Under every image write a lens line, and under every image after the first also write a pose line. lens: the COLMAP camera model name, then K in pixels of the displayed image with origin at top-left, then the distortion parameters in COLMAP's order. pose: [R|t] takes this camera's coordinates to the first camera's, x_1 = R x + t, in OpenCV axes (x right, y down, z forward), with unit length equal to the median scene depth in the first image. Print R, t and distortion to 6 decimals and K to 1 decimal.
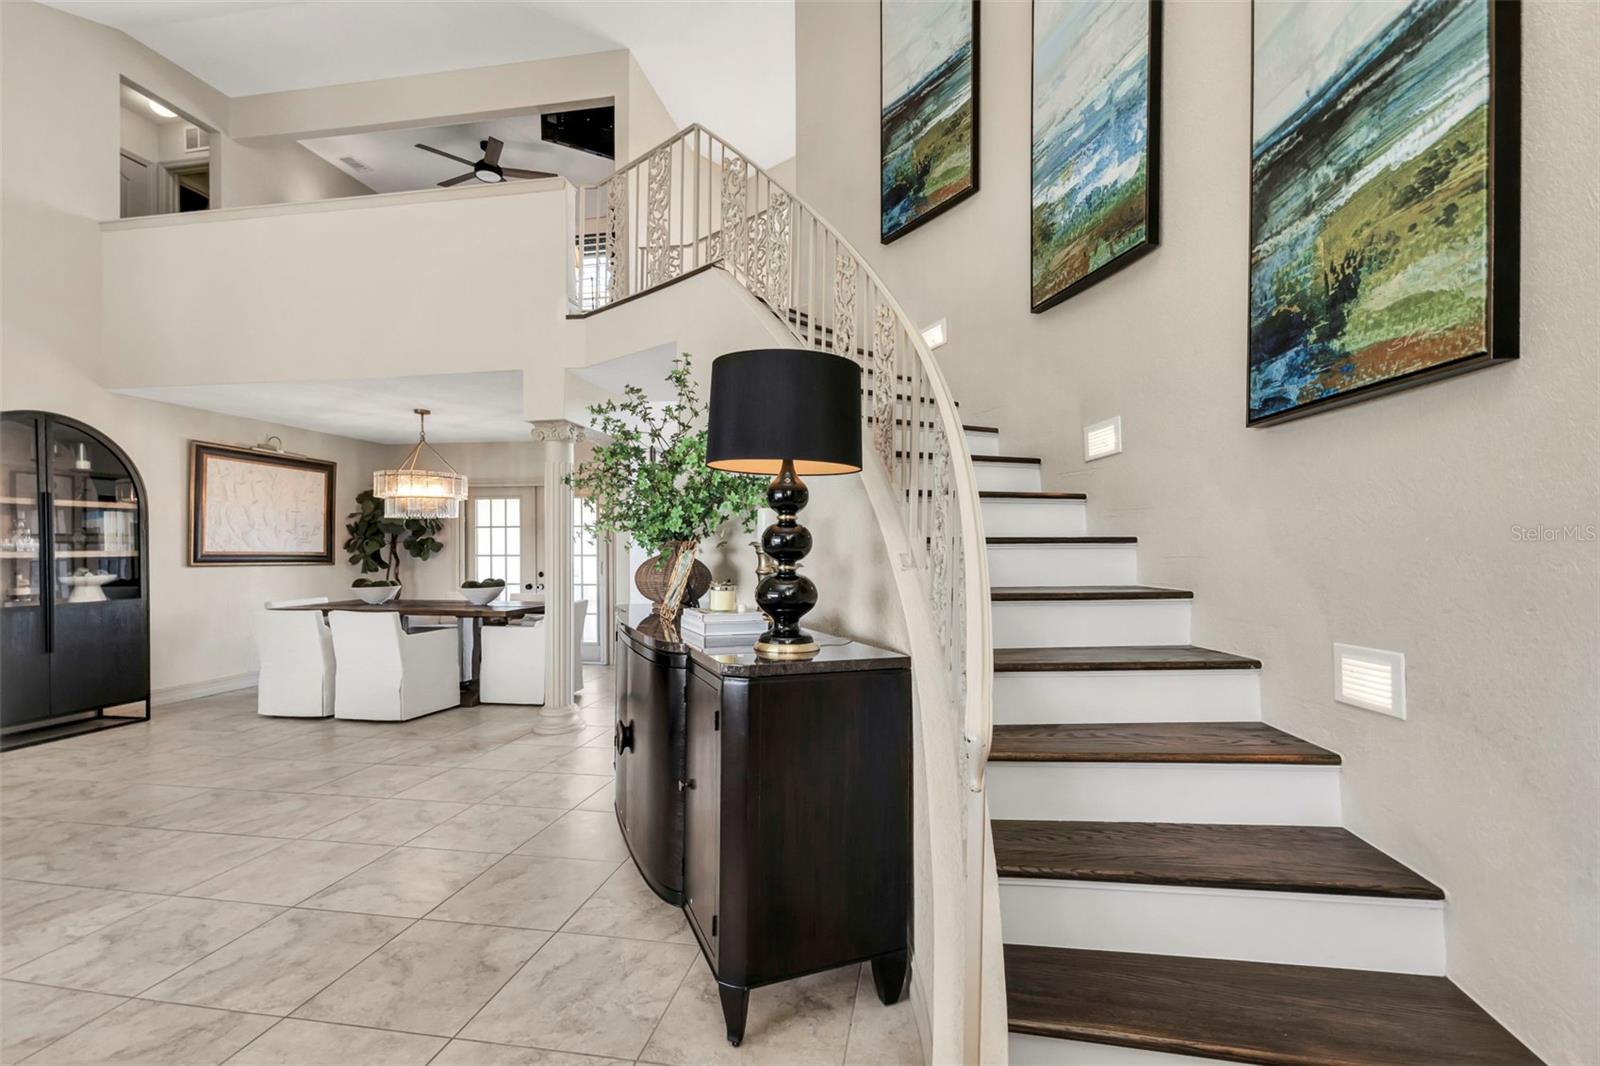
lens RADIAL K [[695.9, 0, 809.3], [0, 695.9, 541.6], [0, 0, 1]] dist [0.009219, -0.000362]
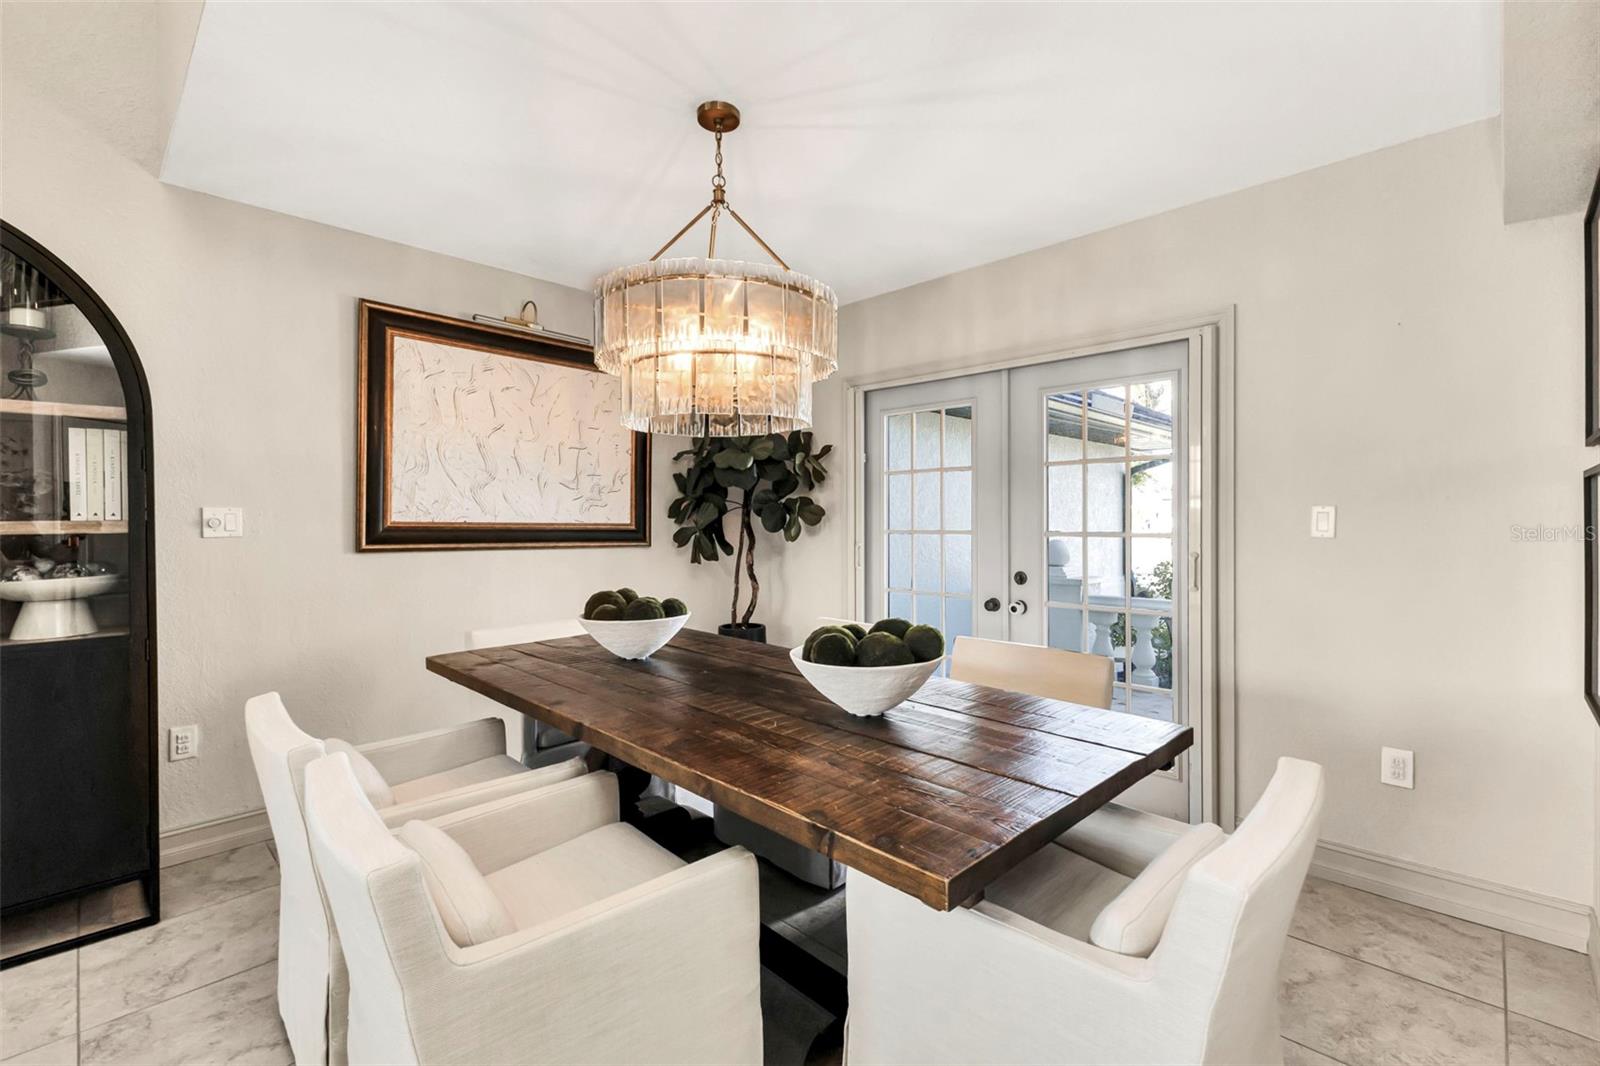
lens RADIAL K [[695.9, 0, 800.2], [0, 695.9, 524.6], [0, 0, 1]] dist [0.009219, -0.000362]
pose [[0.819171, 0.008966, -0.573479, -0.274723], [0.002666, 0.999807, 0.019440, 0.005924], [0.573543, -0.017454, 0.818990, 0.628895]]
